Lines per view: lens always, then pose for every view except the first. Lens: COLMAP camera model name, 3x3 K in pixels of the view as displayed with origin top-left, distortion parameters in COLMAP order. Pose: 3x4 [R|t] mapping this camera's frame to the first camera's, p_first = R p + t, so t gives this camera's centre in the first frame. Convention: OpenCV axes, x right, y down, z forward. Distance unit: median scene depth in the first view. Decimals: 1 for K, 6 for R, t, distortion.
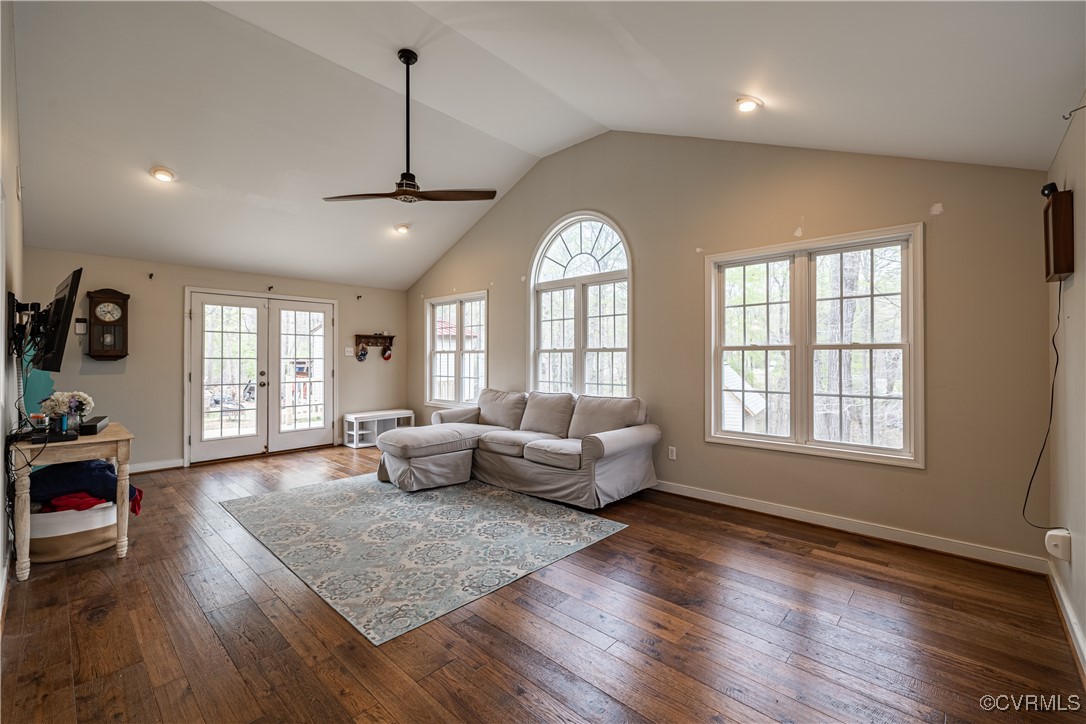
lens RADIAL K [[473.9, 0, 544.4], [0, 473.9, 355.8], [0, 0, 1]] dist [0.022077, -0.000091]
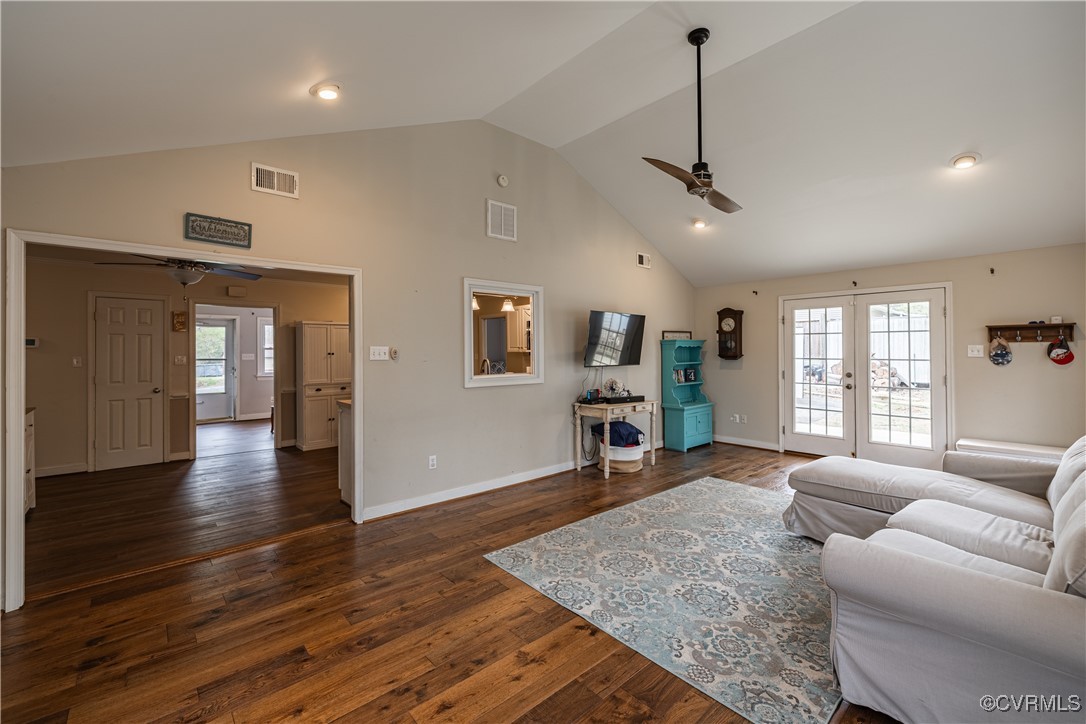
lens RADIAL K [[454.1, 0, 523.3], [0, 454.1, 348.1], [0, 0, 1]] dist [-0.000544, -0.000171]
pose [[-0.126676, -0.009136, -0.991902, 0.591484], [0.005291, 0.999937, -0.009885, -0.017199], [0.991930, -0.006501, -0.126619, 0.739266]]
